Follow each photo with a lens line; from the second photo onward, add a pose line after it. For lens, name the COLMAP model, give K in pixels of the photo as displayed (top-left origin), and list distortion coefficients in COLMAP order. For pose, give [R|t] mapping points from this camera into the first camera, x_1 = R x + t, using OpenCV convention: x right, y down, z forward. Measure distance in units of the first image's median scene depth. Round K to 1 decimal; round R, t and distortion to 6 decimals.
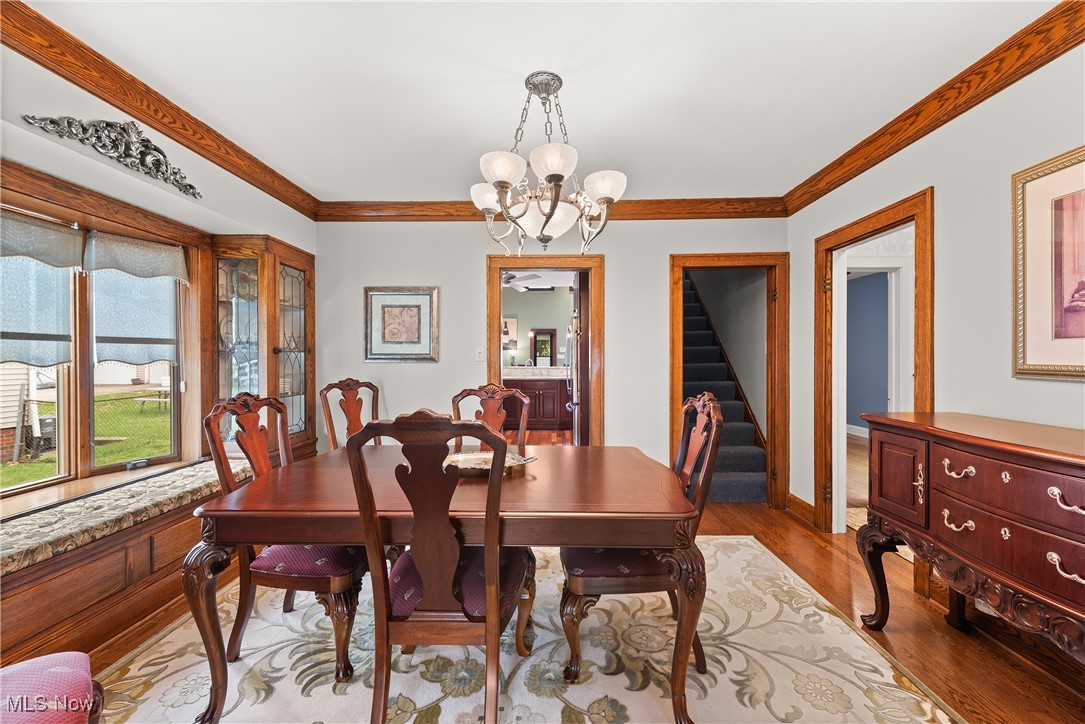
lens RADIAL K [[430.3, 0, 544.9], [0, 430.3, 361.2], [0, 0, 1]] dist [0.011152, -0.000333]
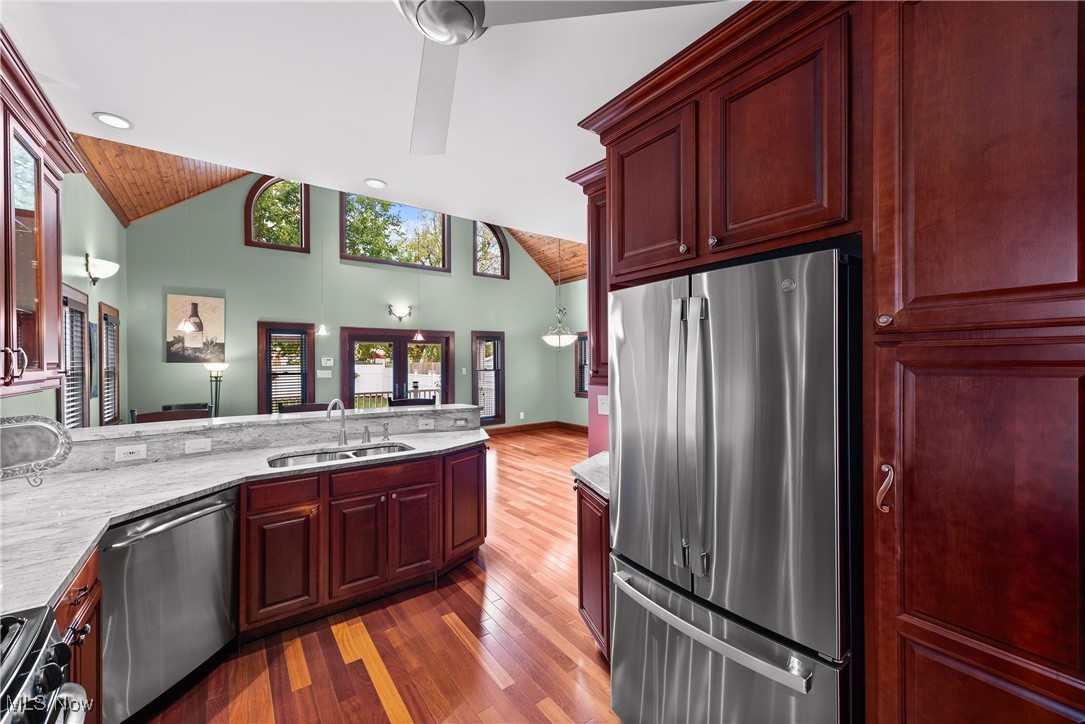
lens RADIAL K [[415.2, 0, 539.0], [0, 415.2, 363.6], [0, 0, 1]] dist [0.000313, -0.000165]
pose [[0.789970, -0.005525, 0.613121, -0.249047], [0.009623, 0.999948, -0.003388, -0.068419], [-0.613070, 0.008576, 0.789982, 1.385419]]
